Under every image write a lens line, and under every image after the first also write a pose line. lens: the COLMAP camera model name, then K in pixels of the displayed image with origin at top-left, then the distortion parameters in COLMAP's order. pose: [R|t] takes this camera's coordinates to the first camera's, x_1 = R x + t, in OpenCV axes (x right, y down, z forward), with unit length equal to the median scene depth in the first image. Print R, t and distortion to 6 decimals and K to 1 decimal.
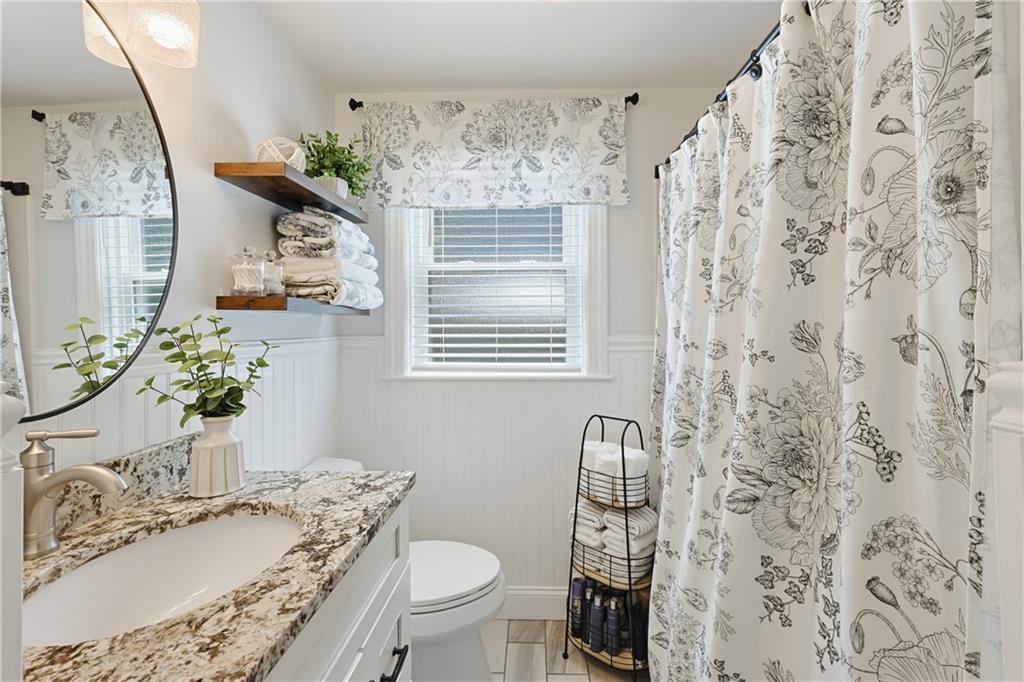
lens RADIAL K [[436.1, 0, 518.3], [0, 436.1, 333.0], [0, 0, 1]] dist [-0.001421, -0.000180]
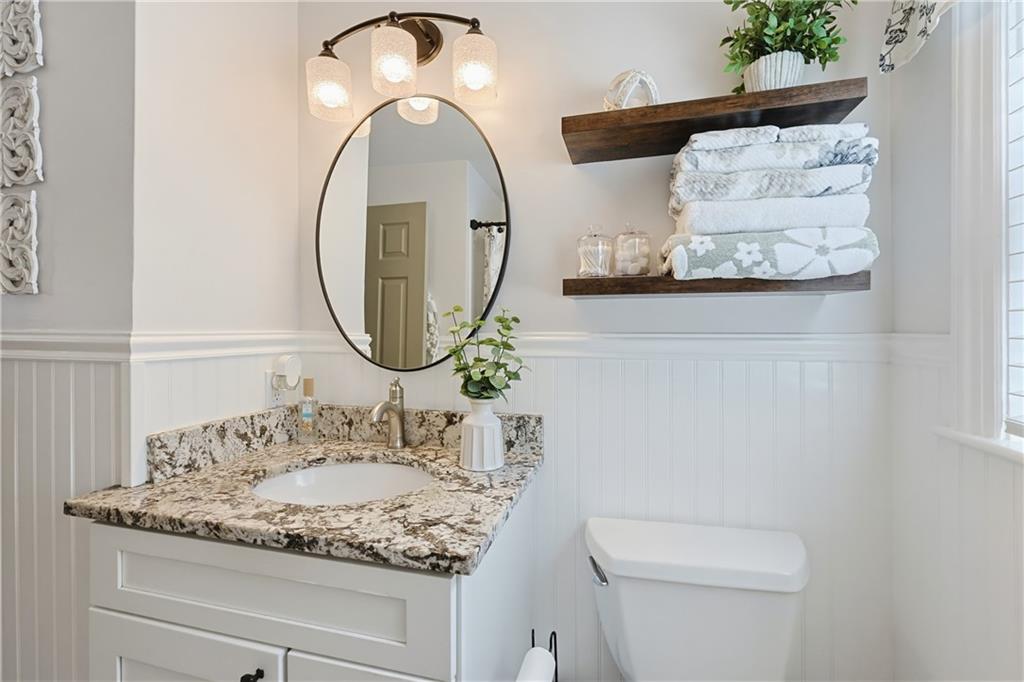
lens RADIAL K [[436.1, 0, 519.5], [0, 436.1, 335.0], [0, 0, 1]] dist [-0.001421, -0.000180]
pose [[-0.206998, 0.024748, -0.978028, 0.404326], [-0.008554, 0.999596, 0.027105, 0.003914], [0.978304, 0.013977, -0.206702, 1.513937]]
